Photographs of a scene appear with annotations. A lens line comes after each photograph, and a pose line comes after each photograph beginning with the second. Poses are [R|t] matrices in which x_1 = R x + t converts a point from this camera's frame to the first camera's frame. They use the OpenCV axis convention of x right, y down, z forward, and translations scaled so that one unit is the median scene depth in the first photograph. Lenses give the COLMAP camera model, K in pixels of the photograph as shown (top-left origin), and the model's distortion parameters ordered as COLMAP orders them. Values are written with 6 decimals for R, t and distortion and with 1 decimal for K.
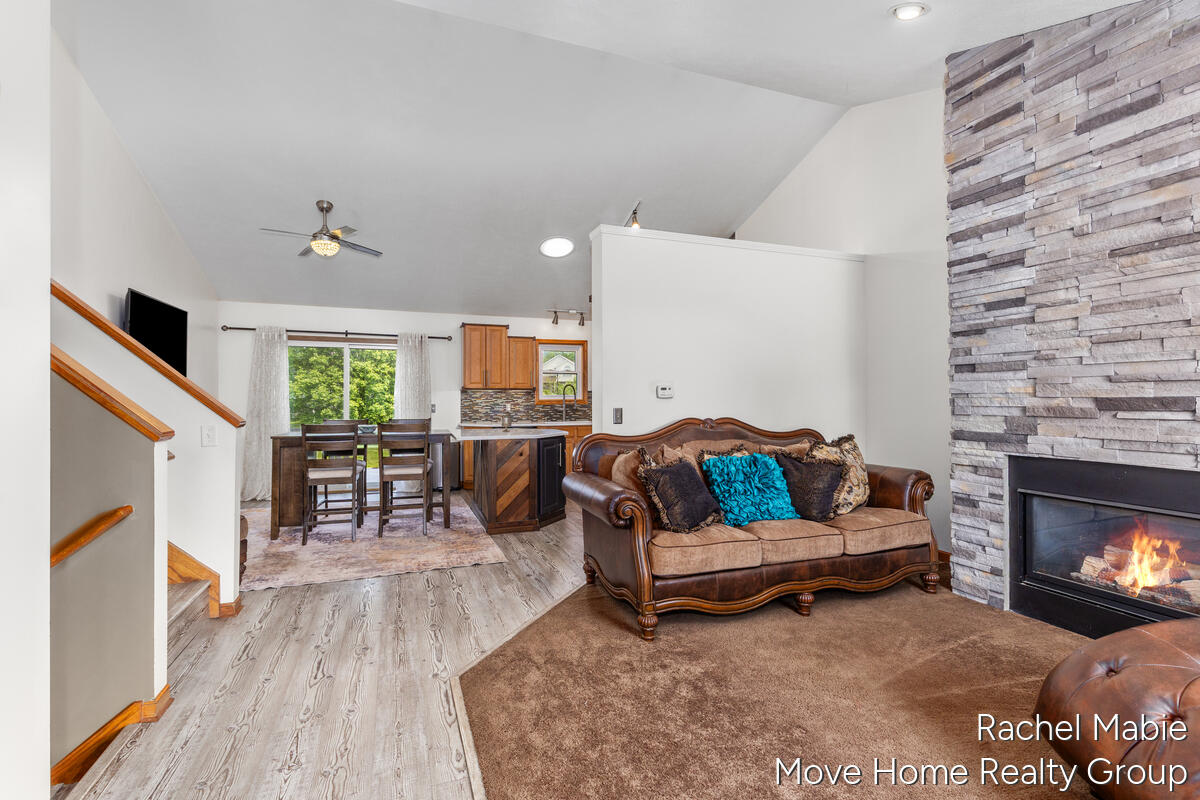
lens RADIAL K [[542.3, 0, 596.3], [0, 542.3, 398.4], [0, 0, 1]] dist [-0.000276, -0.000993]
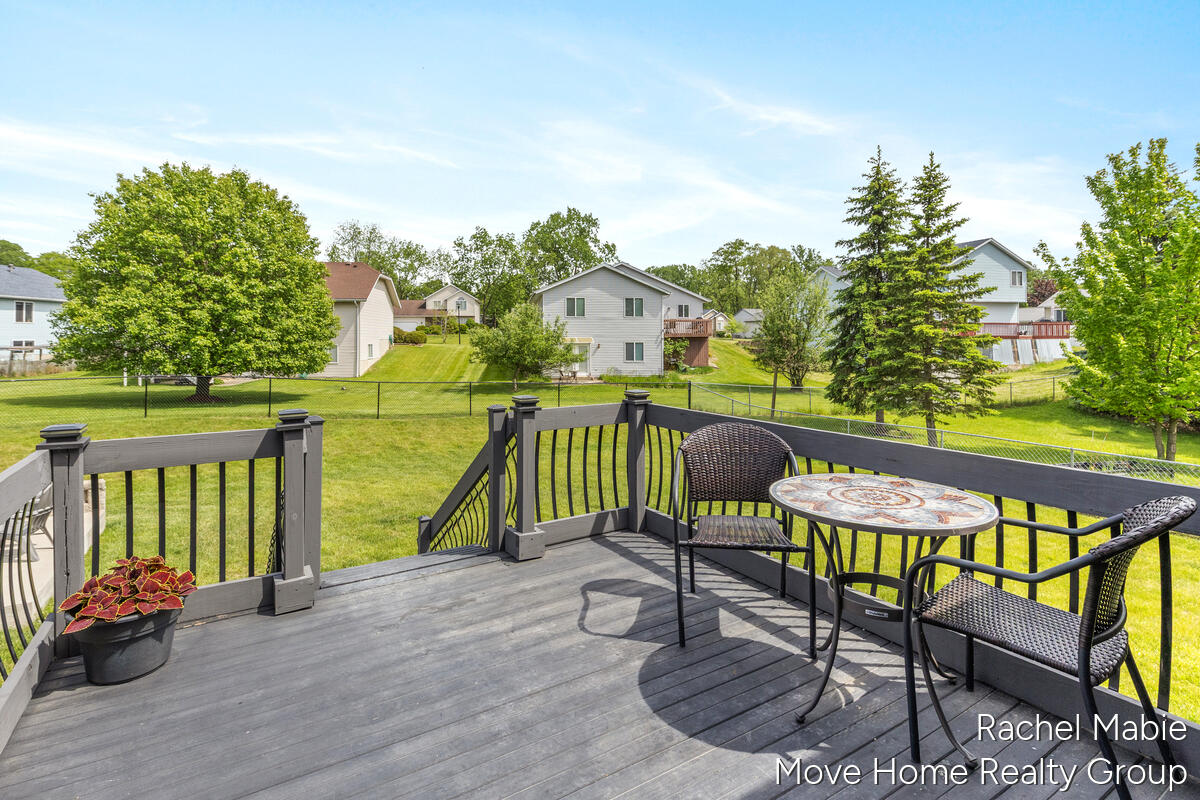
lens RADIAL K [[573.3, 0, 587.2], [0, 573.3, 332.6], [0, 0, 1]] dist [-0.003568, 0.000581]
pose [[0.978568, 0.002301, 0.205911, -1.379637], [-0.000832, 0.999974, -0.007220, 0.038944], [-0.205922, 0.006894, 0.978544, 2.413517]]
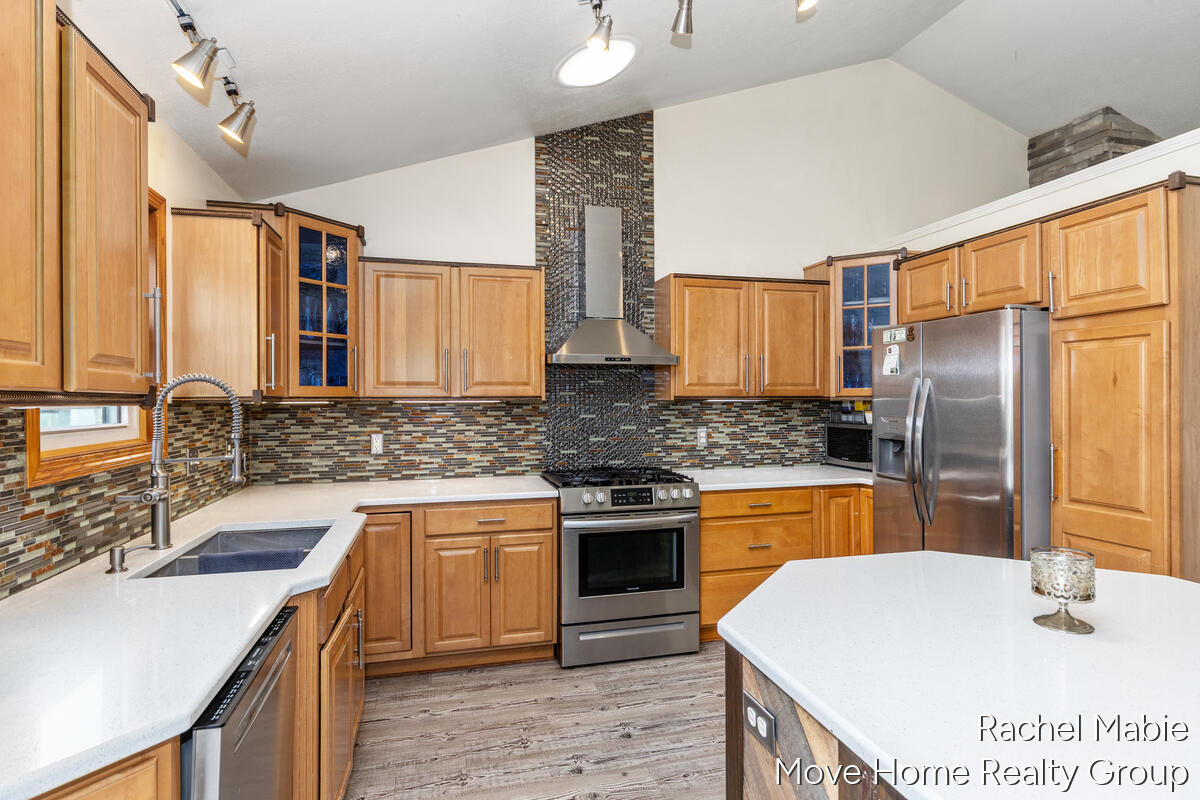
lens RADIAL K [[613.7, 0, 604.1], [0, 613.7, 399.2], [0, 0, 1]] dist [-0.007932, -0.000075]
pose [[0.091031, 0.003136, 0.995843, -0.735802], [0.001726, 0.999993, -0.003307, -0.038405], [-0.995847, 0.002020, 0.091025, 2.074814]]
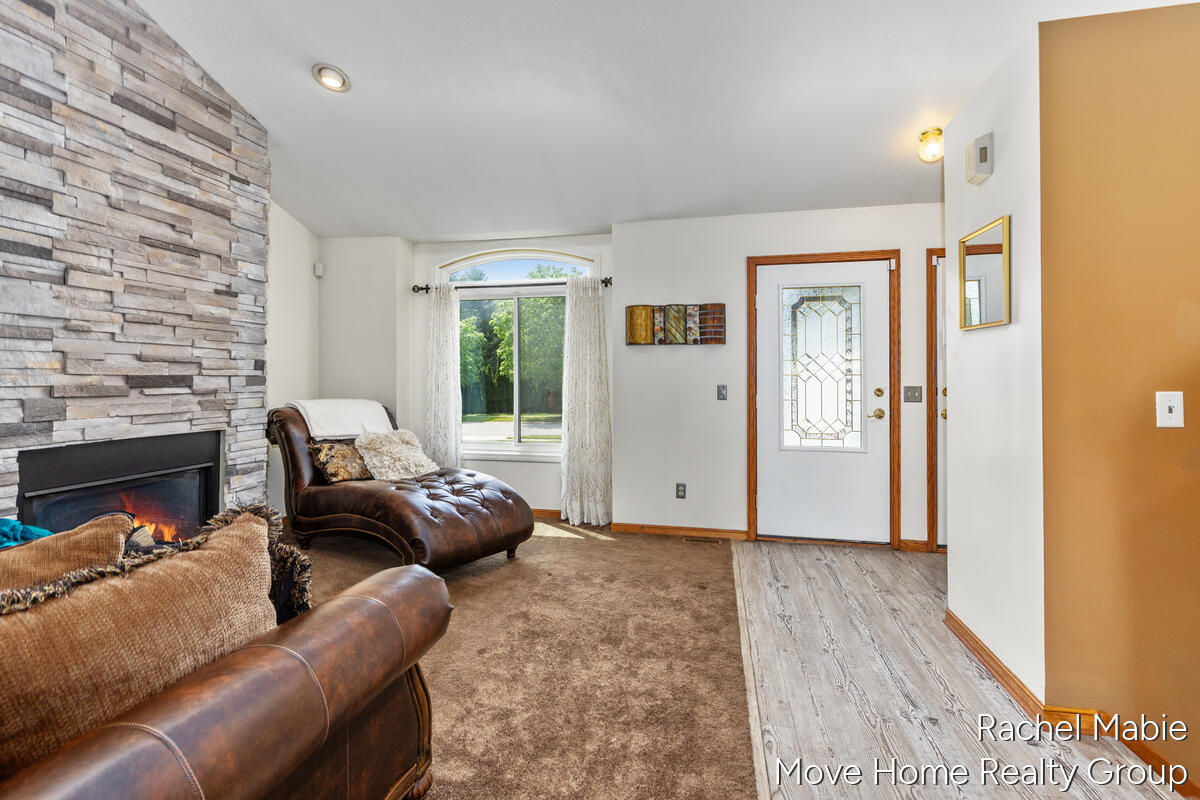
lens RADIAL K [[542.3, 0, 592.8], [0, 542.3, 377.2], [0, 0, 1]] dist [-0.000276, -0.000993]
pose [[-0.840286, 0.001930, 0.542140, -0.307522], [-0.000189, 0.999993, -0.003853, 0.004980], [-0.542143, -0.003340, -0.840279, 1.188464]]
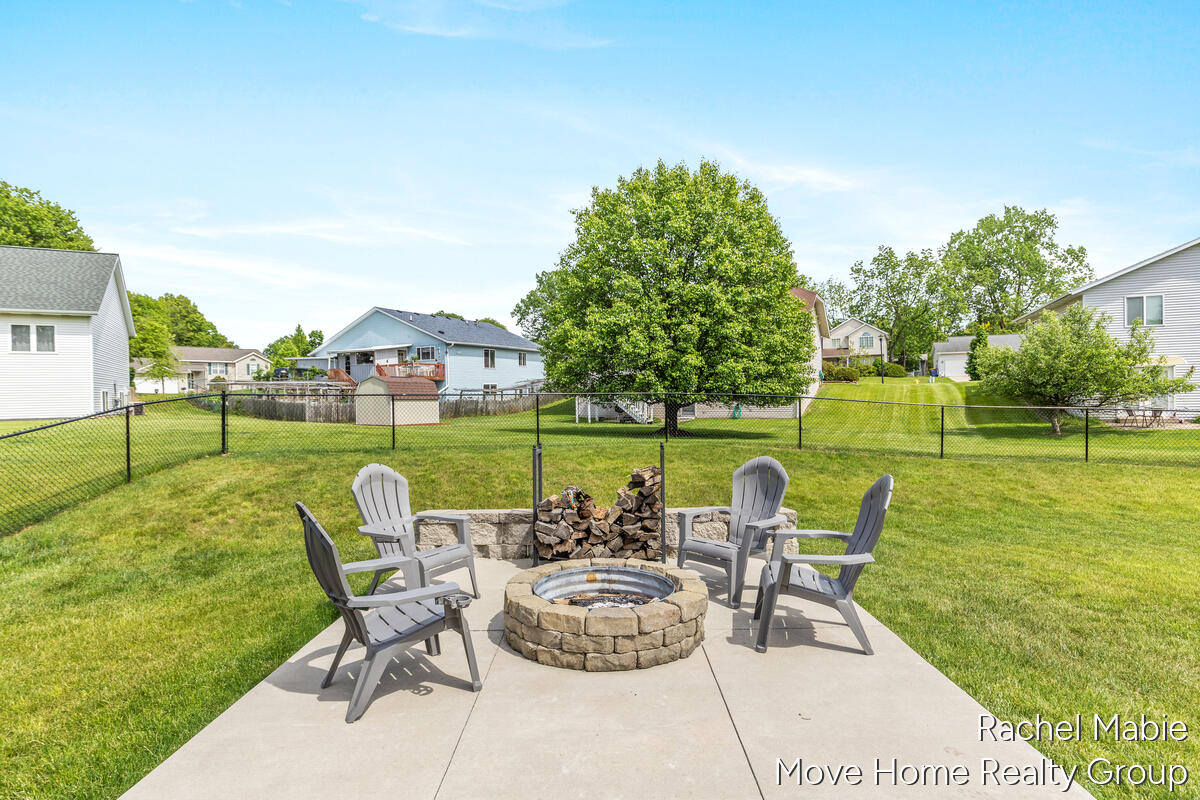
lens RADIAL K [[634.4, 0, 610.1], [0, 634.4, 395.6], [0, 0, 1]] dist [-0.011390, 0.001968]
pose [[0.942516, -0.012488, -0.333928, -2.979212], [0.015243, 0.999868, 0.005632, 0.376128], [0.333814, -0.010398, 0.942582, 3.622108]]
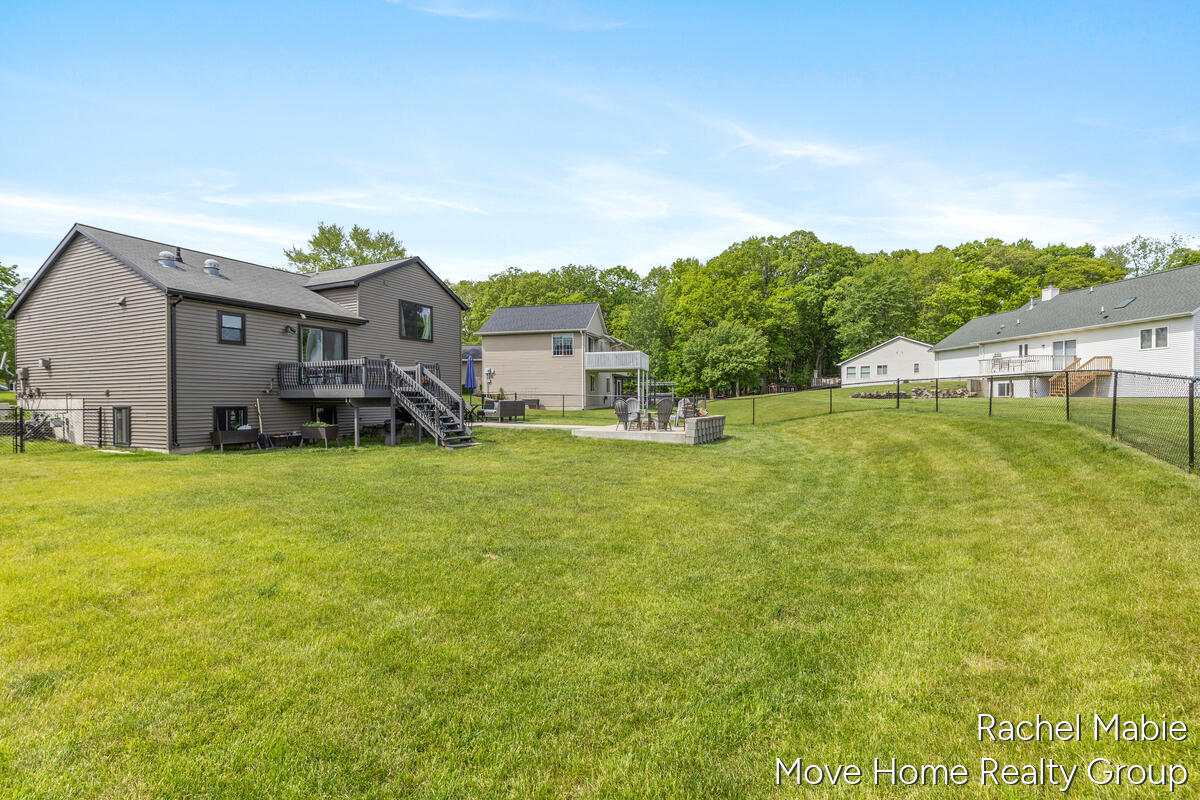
lens RADIAL K [[542.3, 0, 601.4], [0, 542.3, 399.1], [0, 0, 1]] dist [-0.000276, -0.000993]
pose [[-0.708761, 0.003716, -0.705439, 0.920545], [0.010194, 0.999936, -0.004975, 0.590441], [0.705375, -0.010717, -0.708754, 8.631651]]
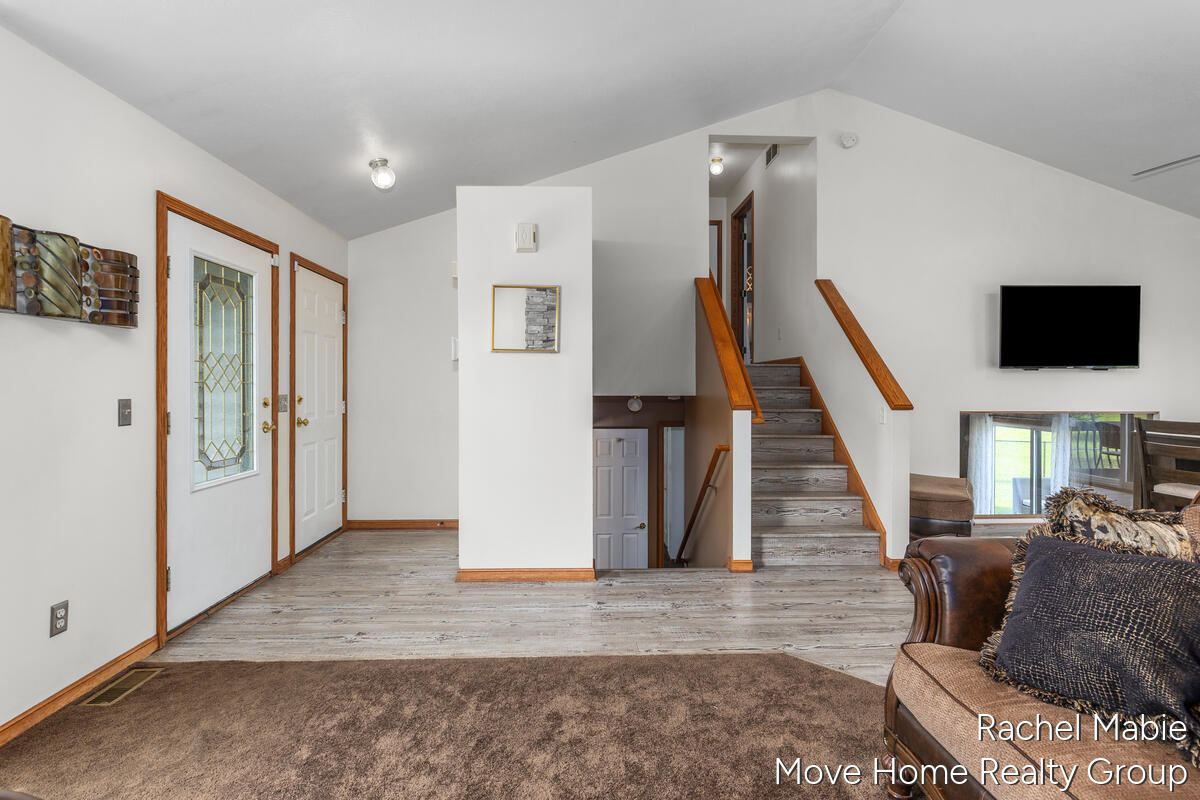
lens RADIAL K [[553.5, 0, 593.2], [0, 553.5, 390.9], [0, 0, 1]] dist [-0.001598, -0.000377]
pose [[-0.321051, 0.006370, -0.947040, 0.659020], [0.002590, 0.999980, 0.005848, 0.004213], [0.947058, -0.000575, -0.321061, 0.766126]]
